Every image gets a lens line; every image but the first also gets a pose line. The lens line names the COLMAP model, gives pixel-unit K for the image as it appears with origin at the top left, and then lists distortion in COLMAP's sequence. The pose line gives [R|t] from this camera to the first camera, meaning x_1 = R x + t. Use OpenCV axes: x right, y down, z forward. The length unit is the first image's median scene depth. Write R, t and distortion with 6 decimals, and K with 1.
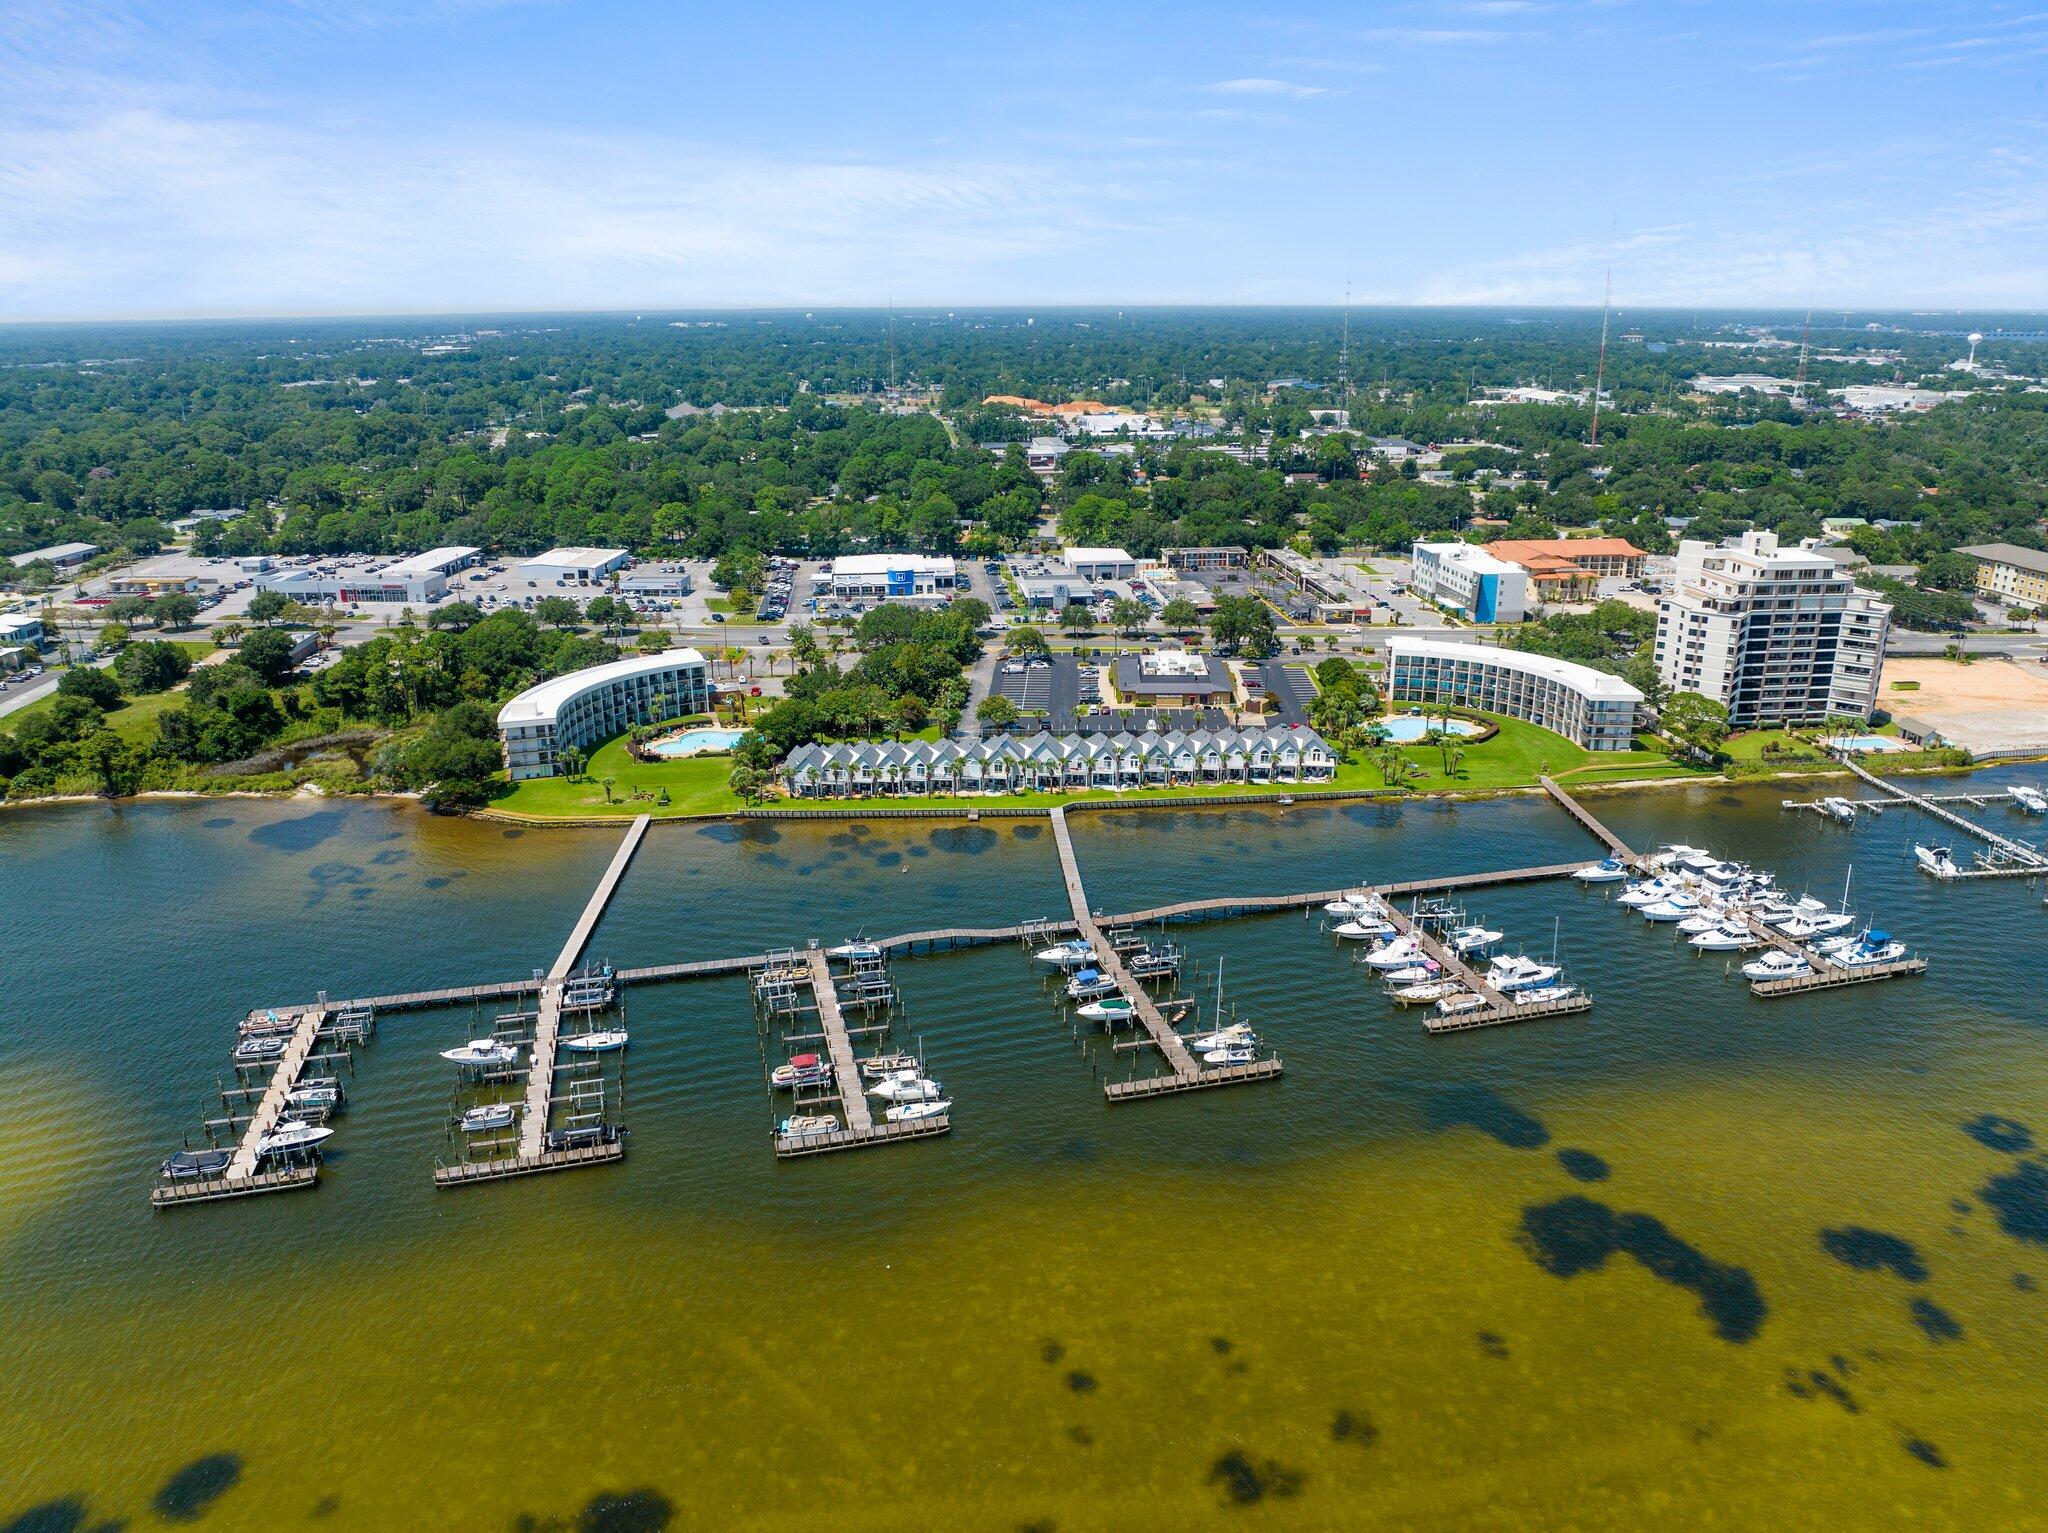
lens RADIAL K [[1441.4, 0, 1024.0], [0, 1441.4, 766.5], [0, 0, 1]] dist [-0.039608, 0.004210]
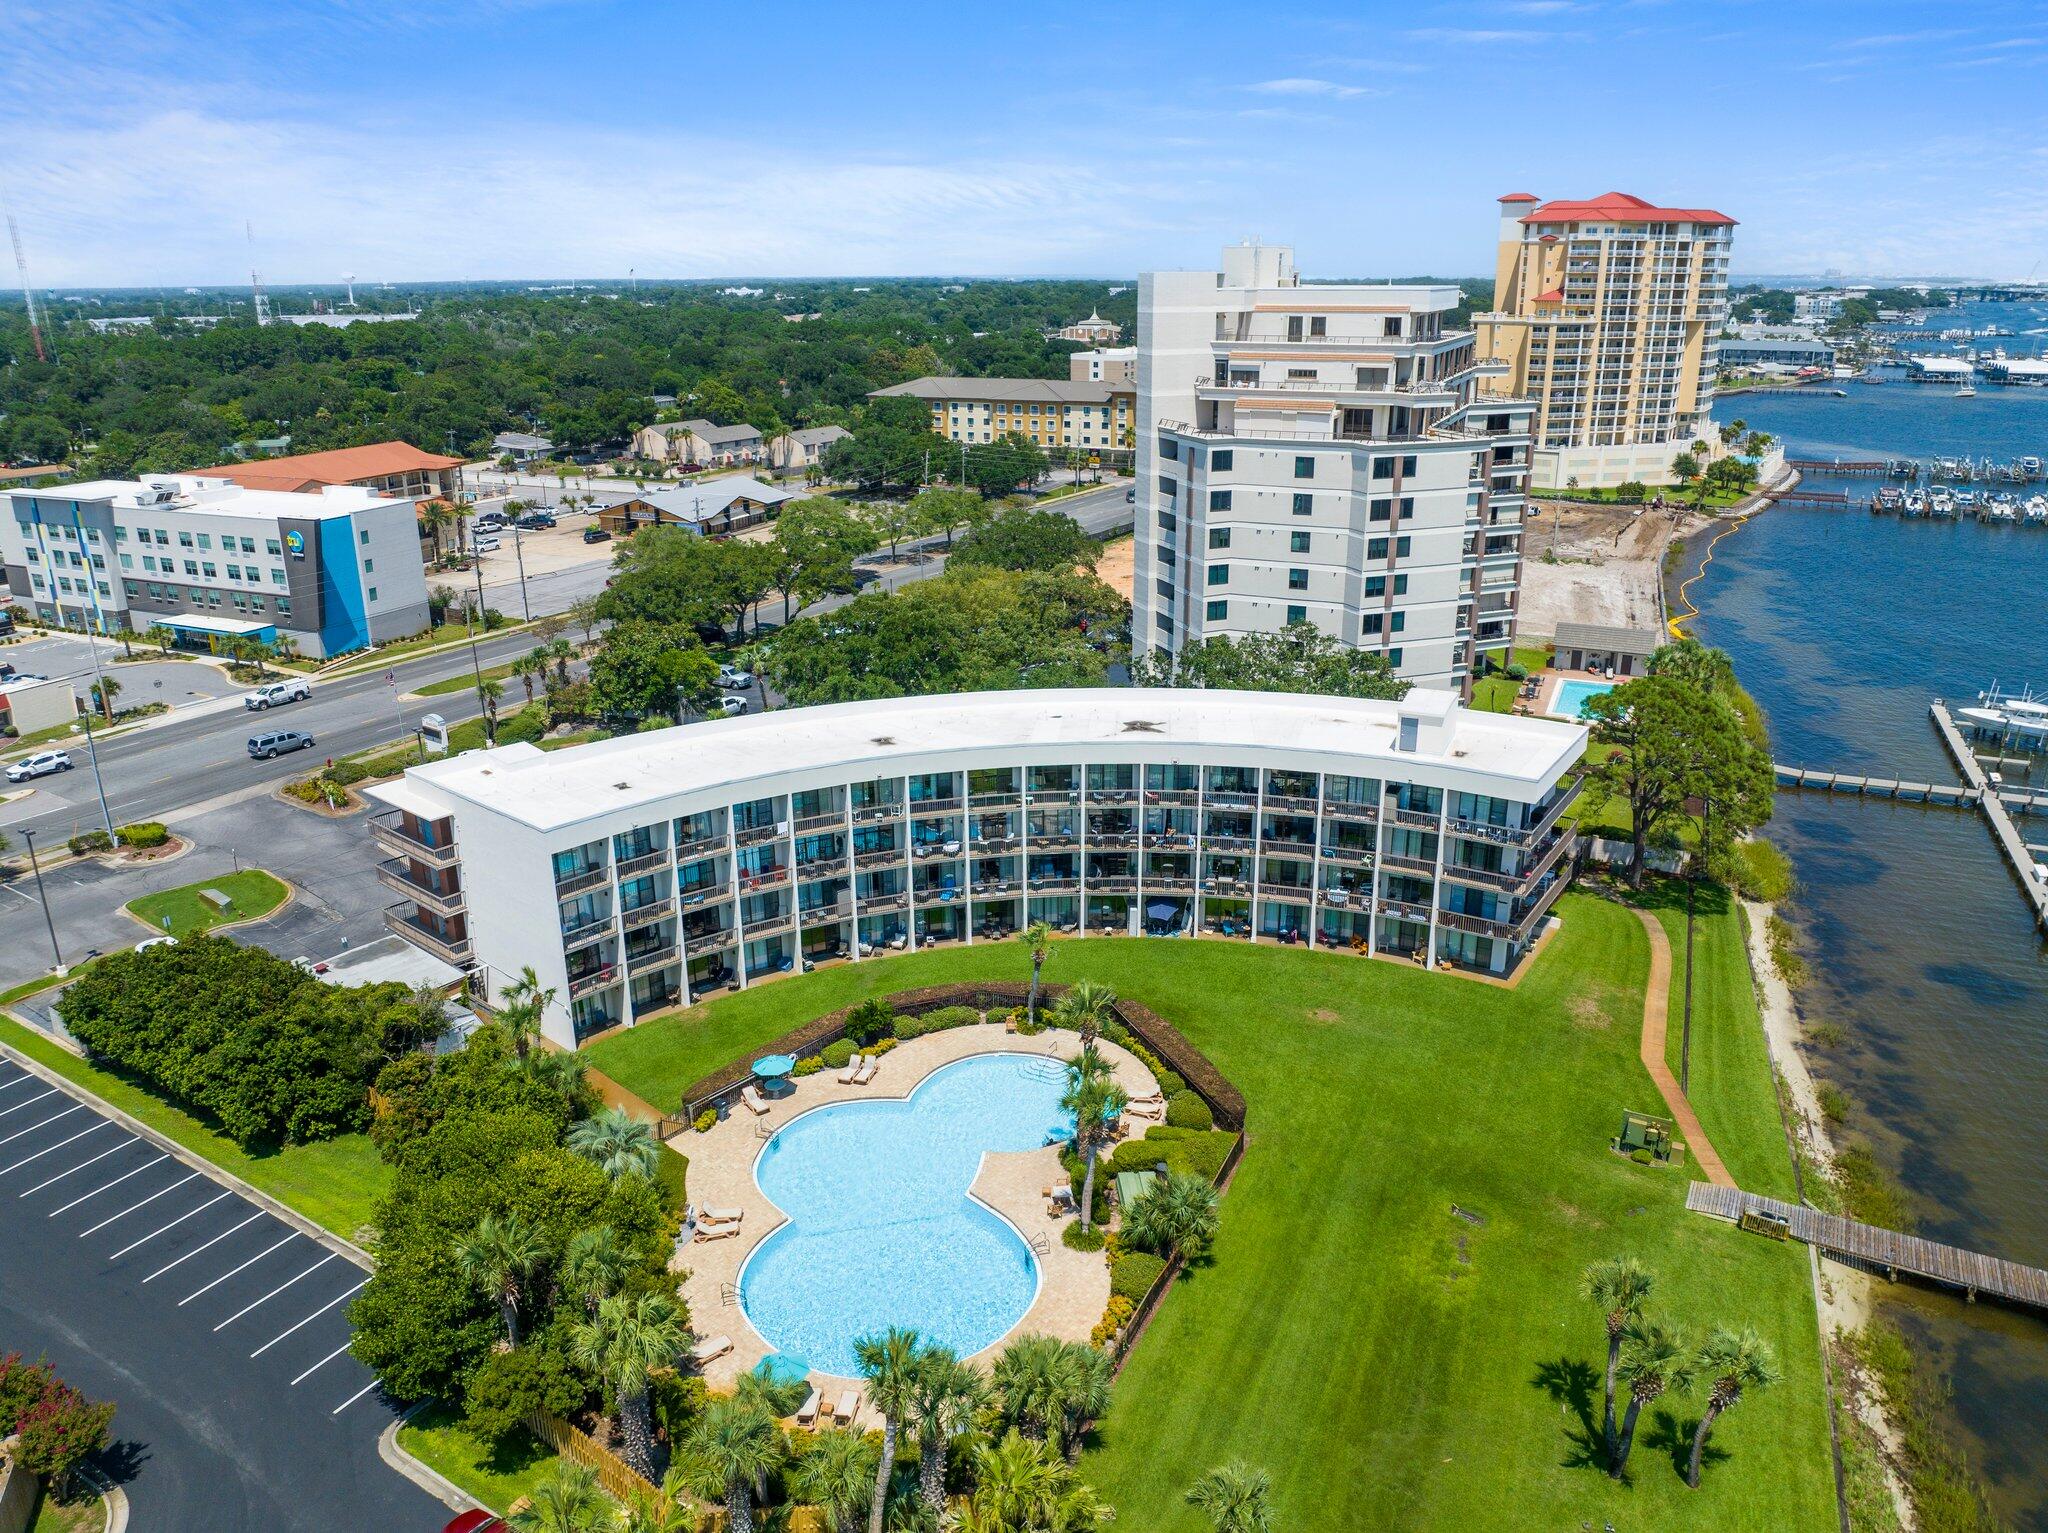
lens RADIAL K [[1441.4, 0, 1024.0], [0, 1441.4, 766.5], [0, 0, 1]] dist [-0.039608, 0.004210]
pose [[0.499014, -0.279672, 0.820225, 0.131731], [0.271048, 0.949375, 0.158806, -0.110806], [-0.823115, 0.143074, 0.549556, 0.875975]]
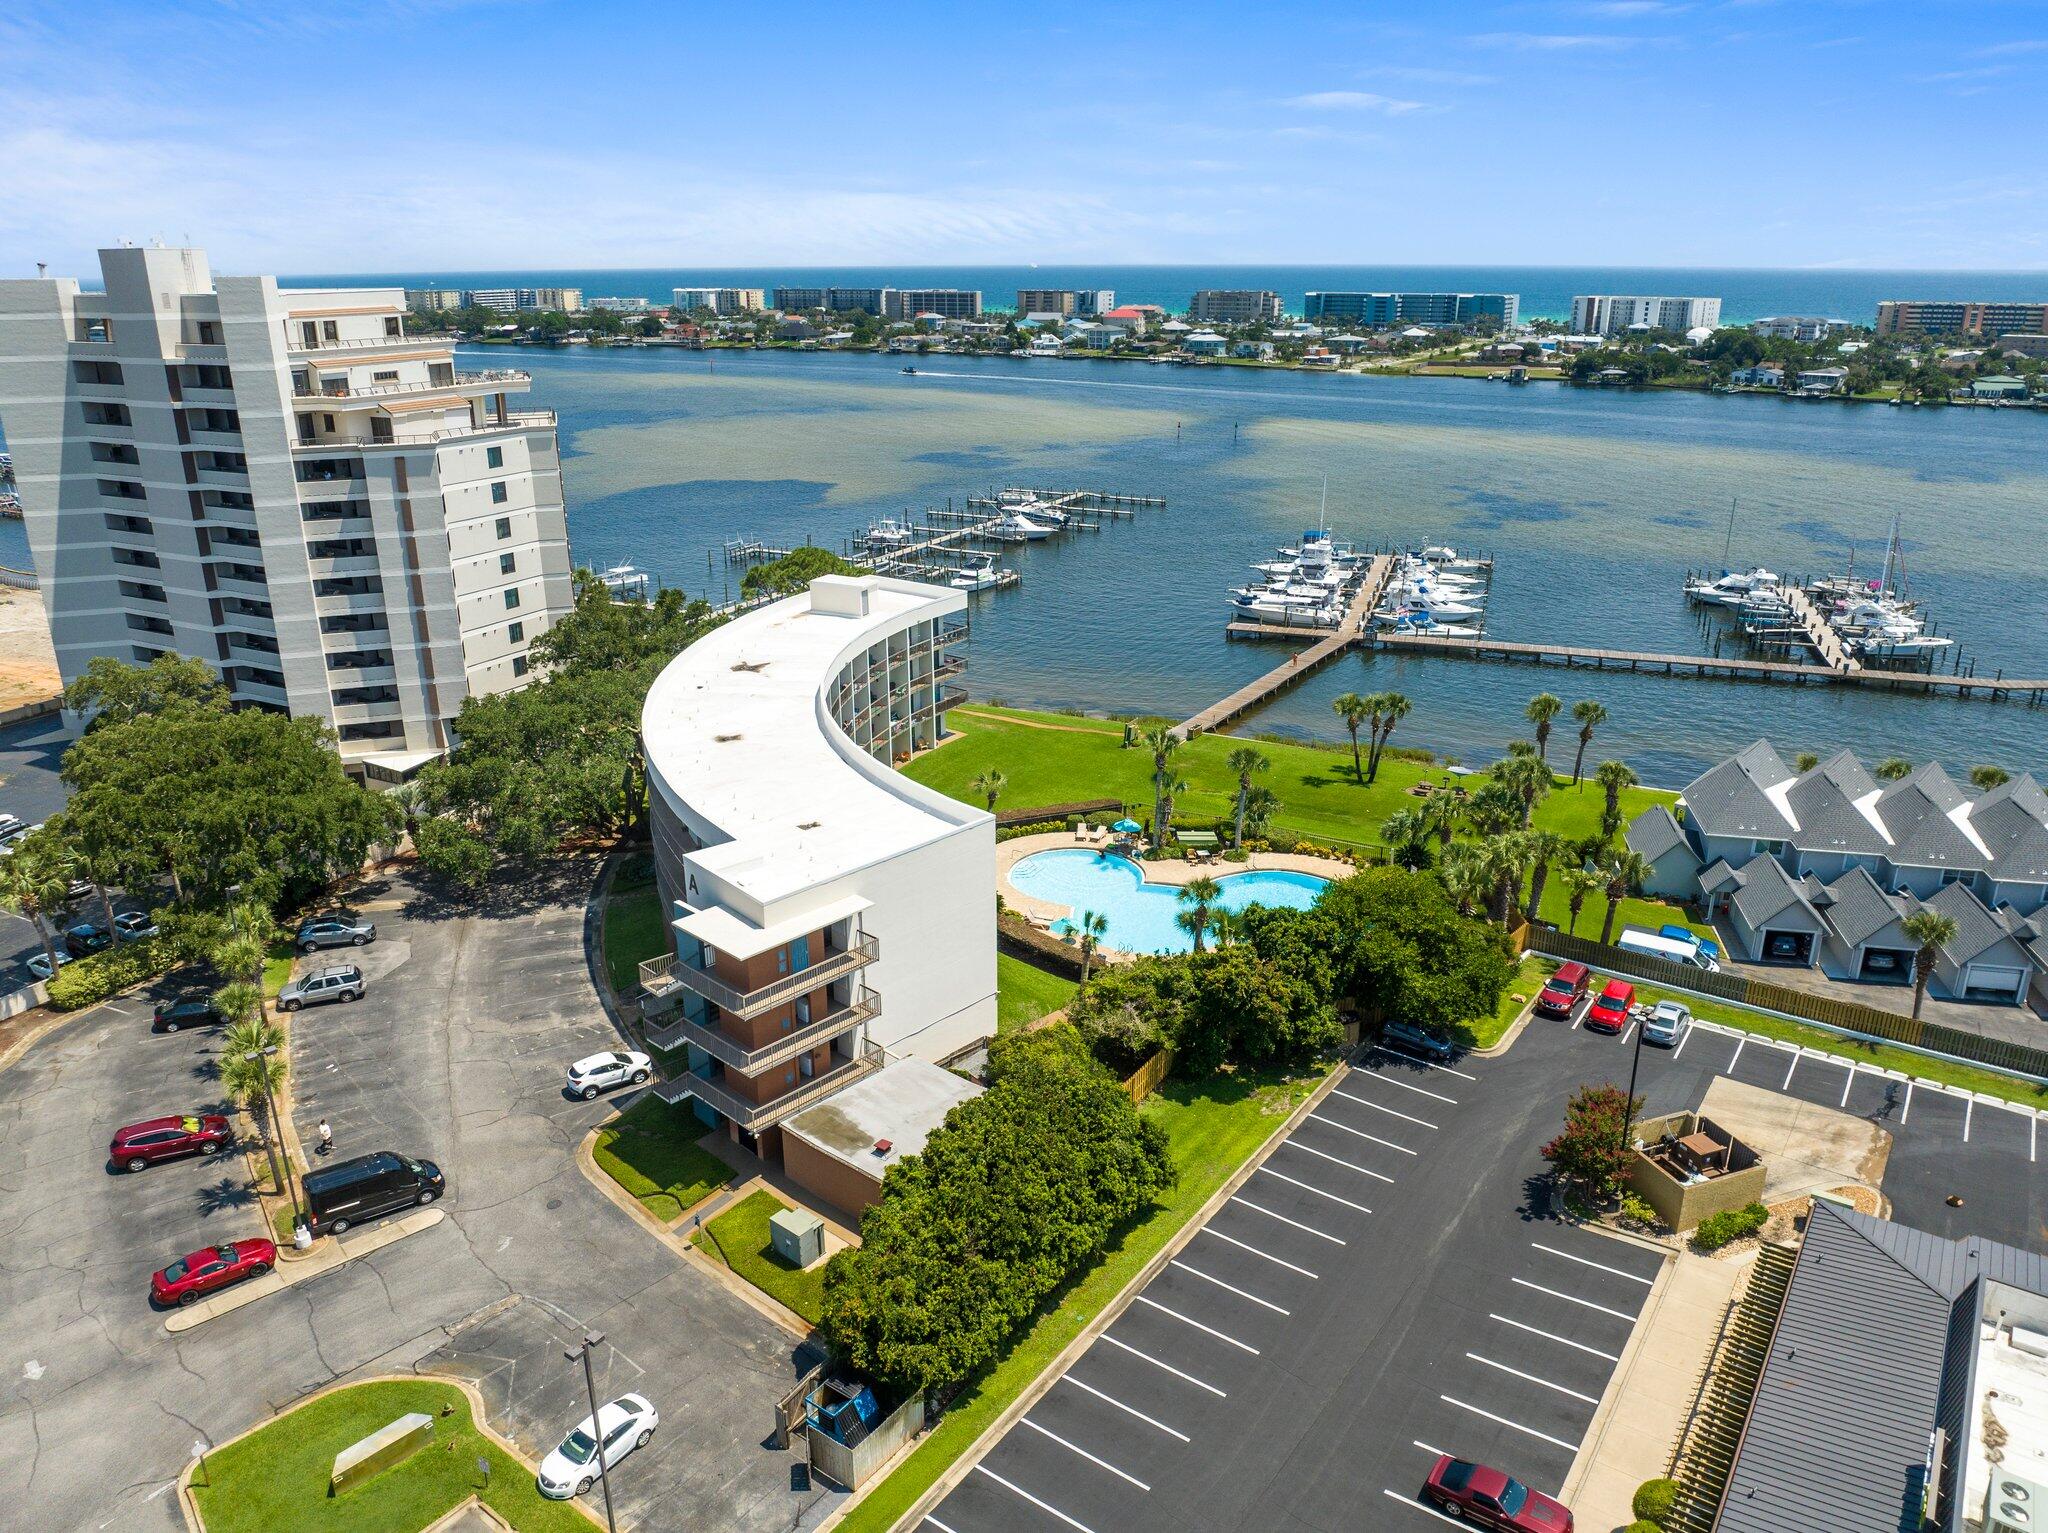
lens RADIAL K [[1441.4, 0, 1024.0], [0, 1441.4, 766.5], [0, 0, 1]] dist [-0.039608, 0.004210]
pose [[-0.836637, -0.170511, 0.520543, 0.154847], [0.180432, 0.811491, 0.555812, -0.216317], [-0.517188, 0.558935, -0.648157, 1.199419]]
